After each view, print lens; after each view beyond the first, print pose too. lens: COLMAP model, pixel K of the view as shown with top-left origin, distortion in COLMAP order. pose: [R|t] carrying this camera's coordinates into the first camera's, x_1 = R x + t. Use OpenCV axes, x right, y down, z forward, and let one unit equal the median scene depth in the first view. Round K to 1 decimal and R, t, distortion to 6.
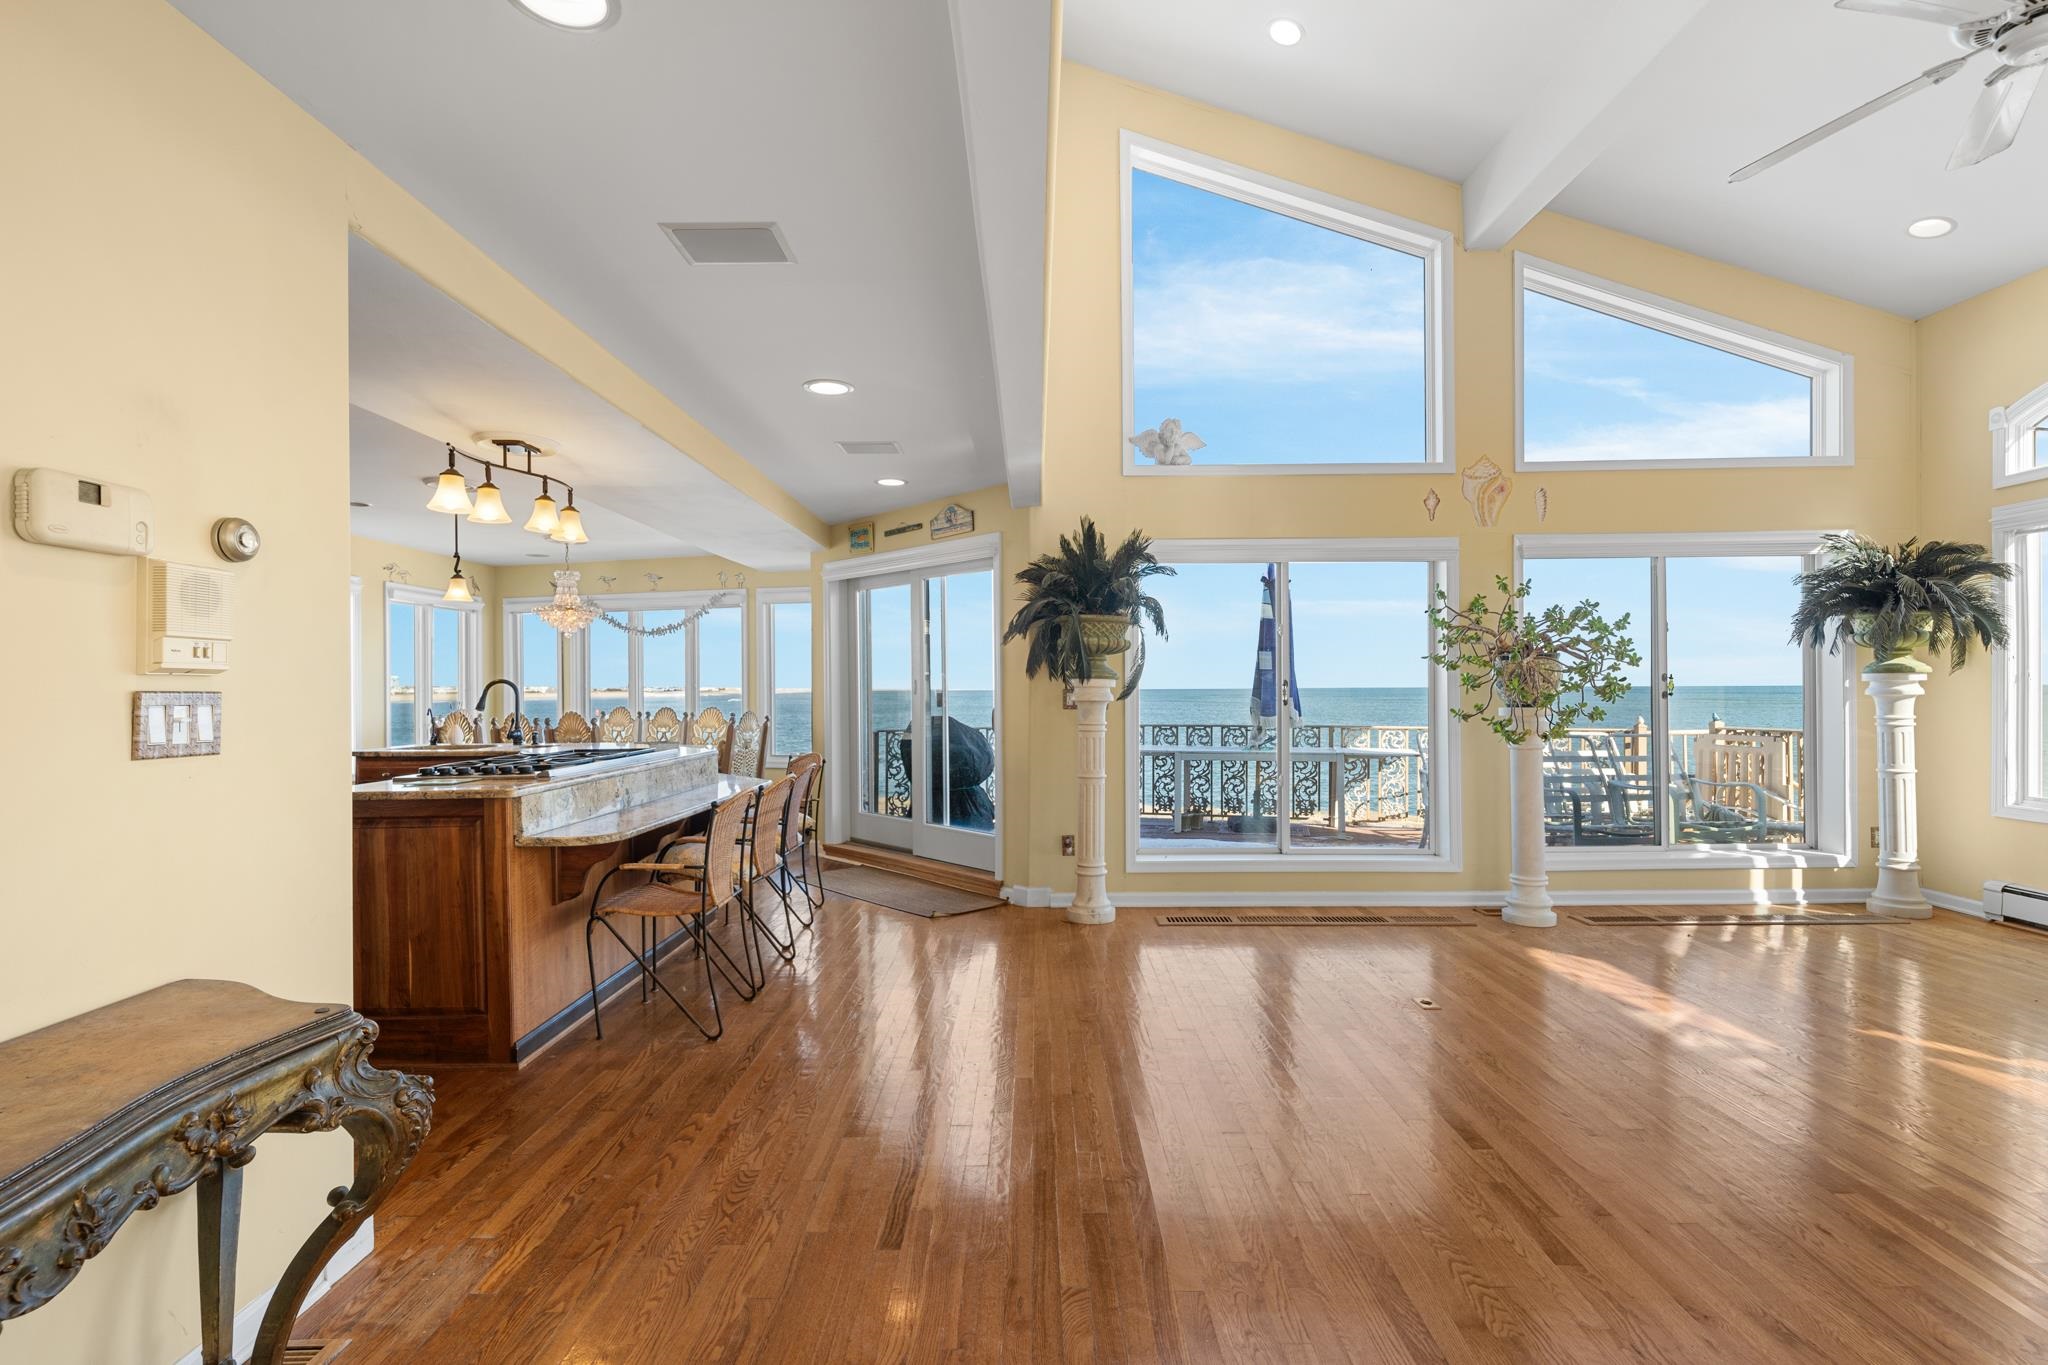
lens RADIAL K [[920.5, 0, 1020.5], [0, 920.5, 689.3], [0, 0, 1]] dist [-0.000714, -0.000004]
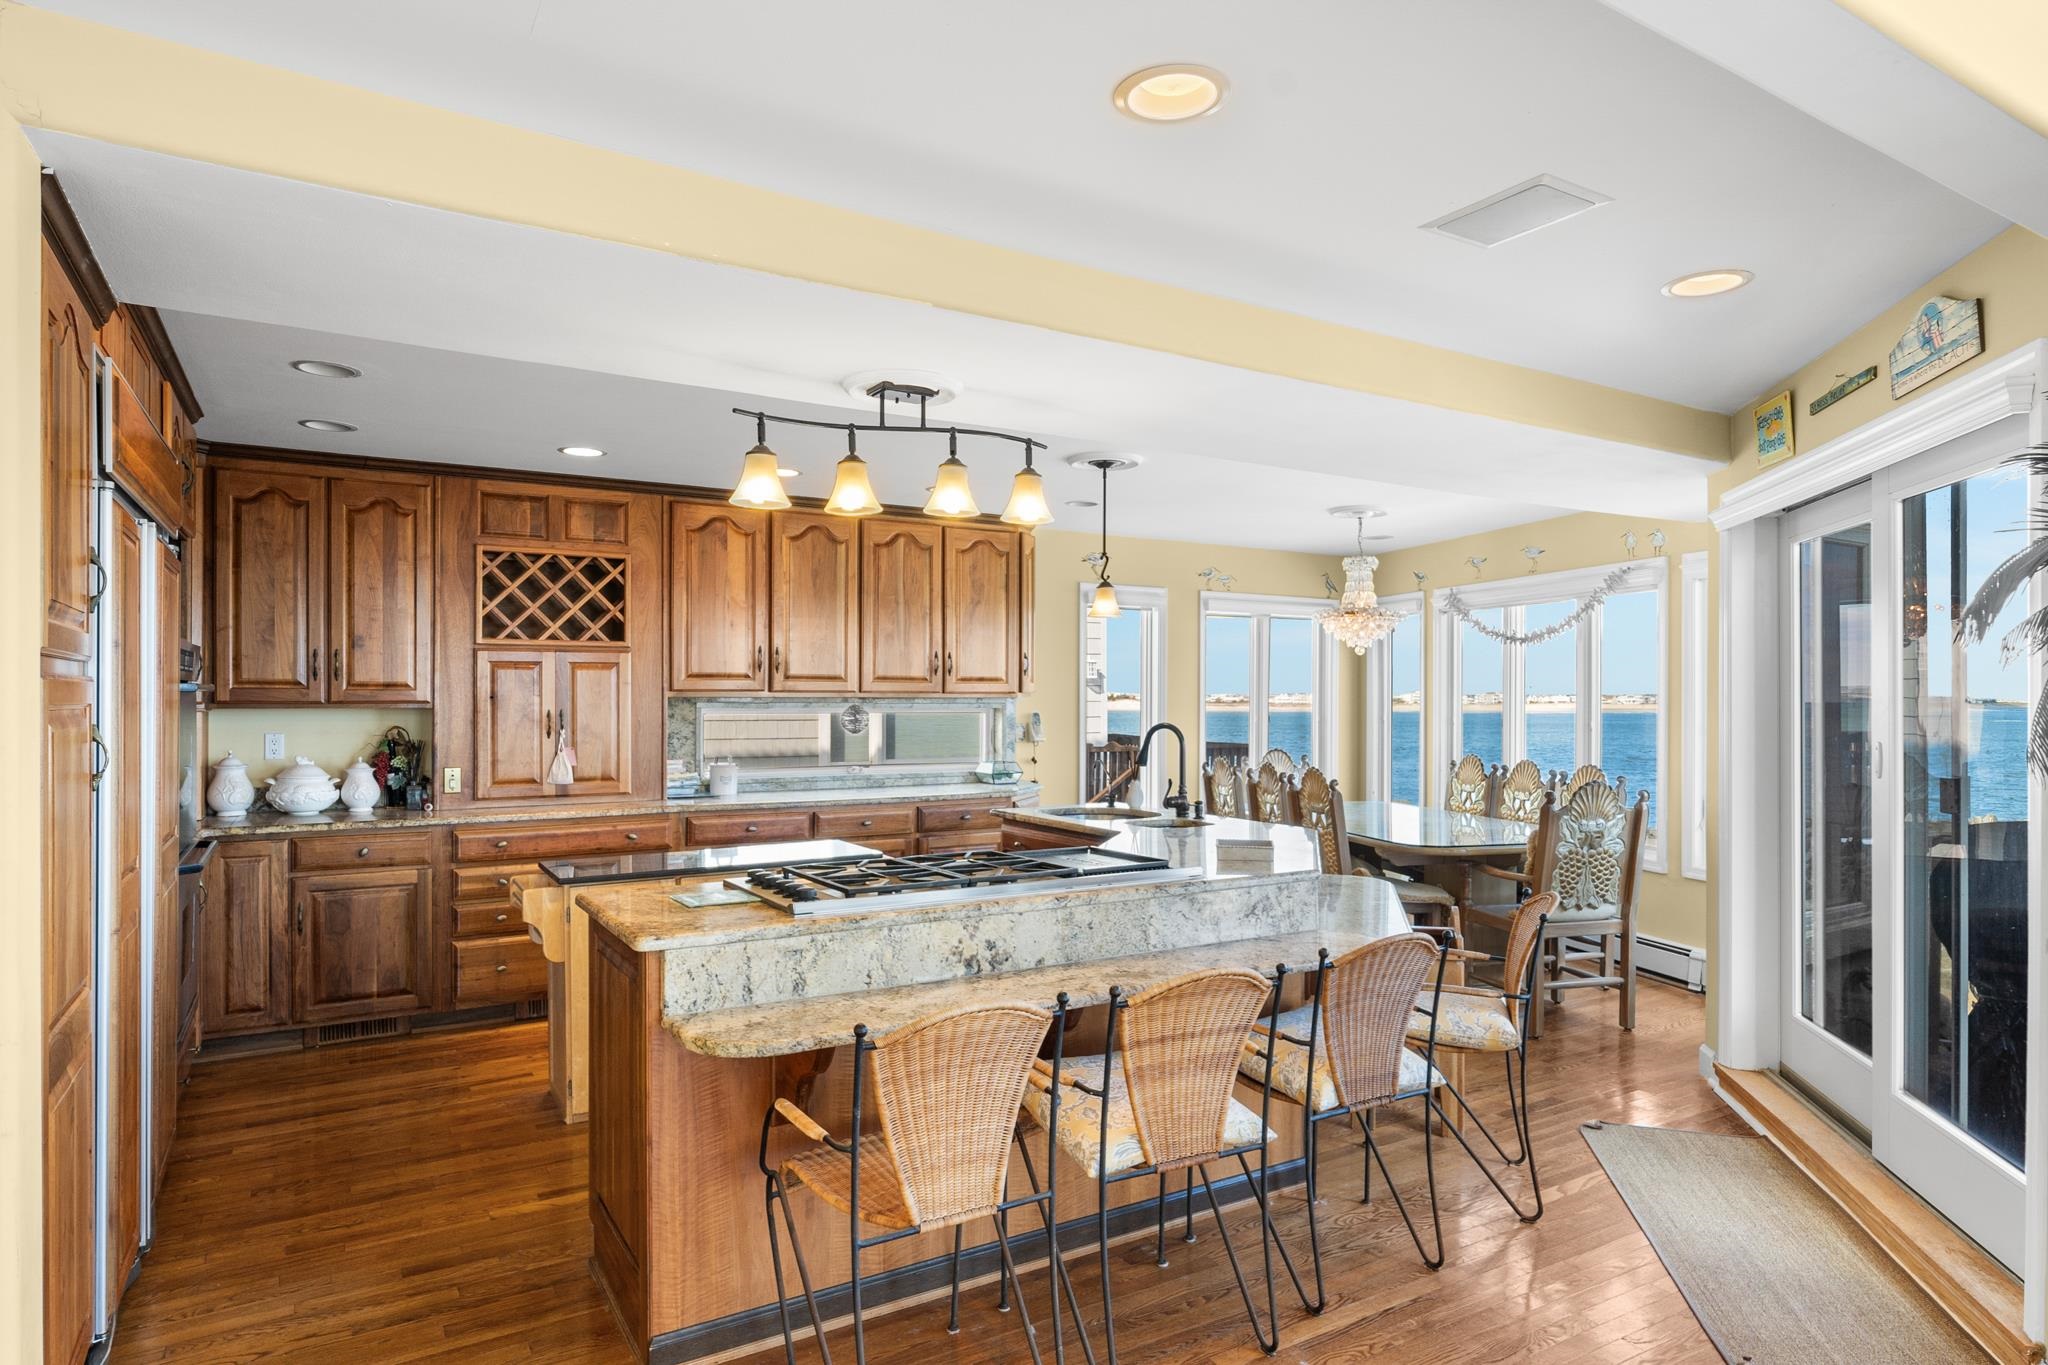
lens RADIAL K [[1160.7, 0, 1025.1], [0, 1160.7, 694.4], [0, 0, 1]] dist [-0.000684, -0.000627]
pose [[0.530782, 0.003703, -0.847500, 0.116566], [-0.007171, 0.999974, -0.000121, -0.026520], [0.847478, 0.006142, 0.530795, 0.356145]]
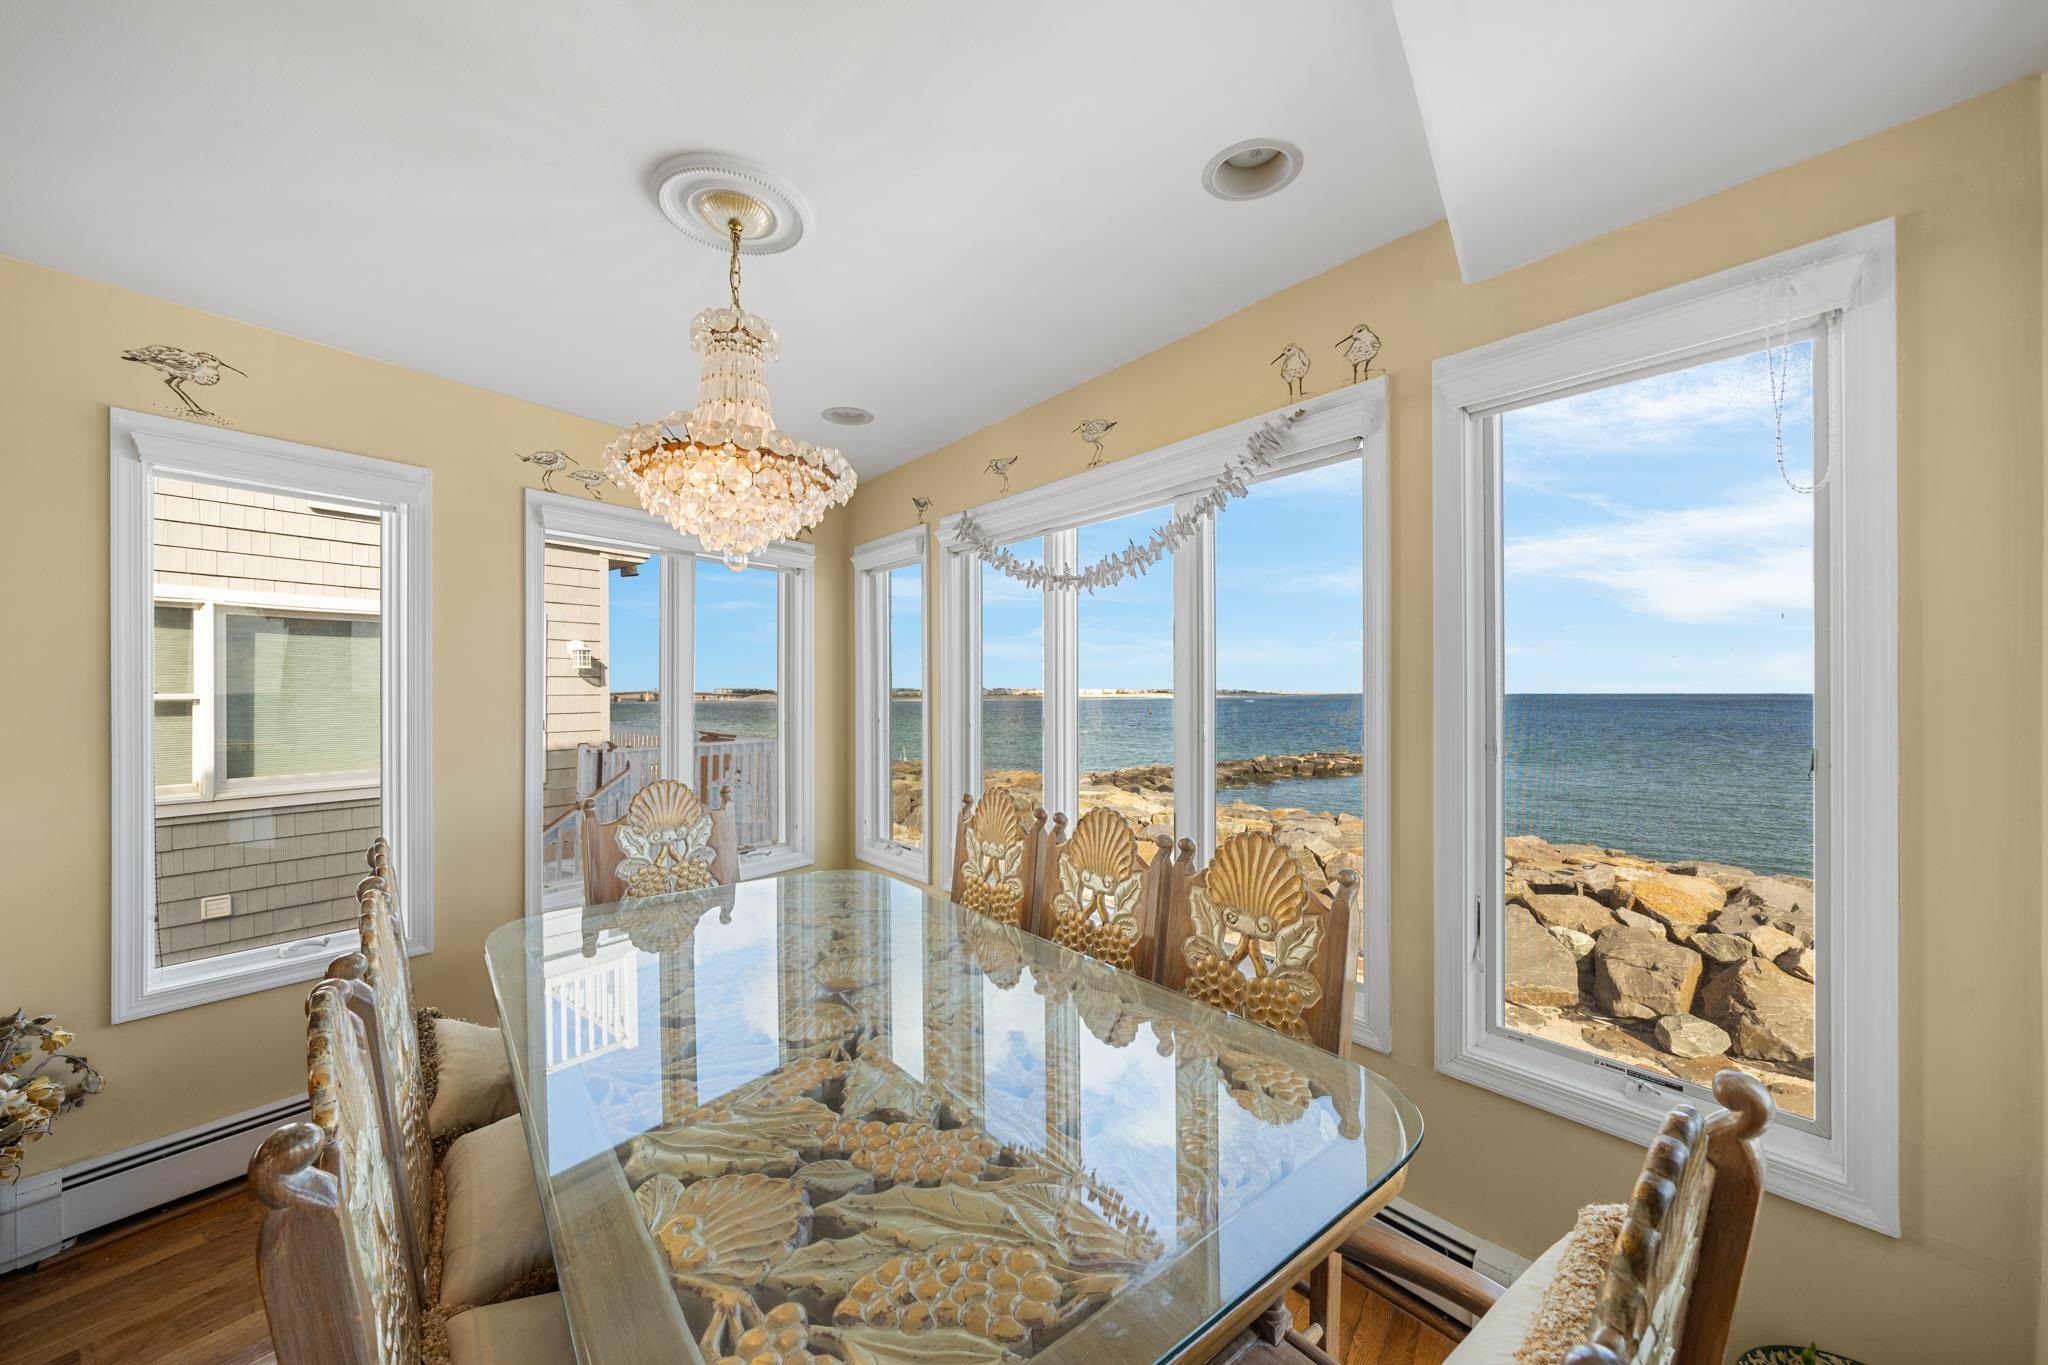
lens RADIAL K [[754.3, 0, 1021.9], [0, 754.3, 688.9], [0, 0, 1]] dist [0.000449, 0.000041]
pose [[0.825838, 0.002905, -0.563900, -0.319952], [-0.001229, 0.999994, 0.003351, -0.024655], [0.563906, -0.002074, 0.825836, 0.930152]]
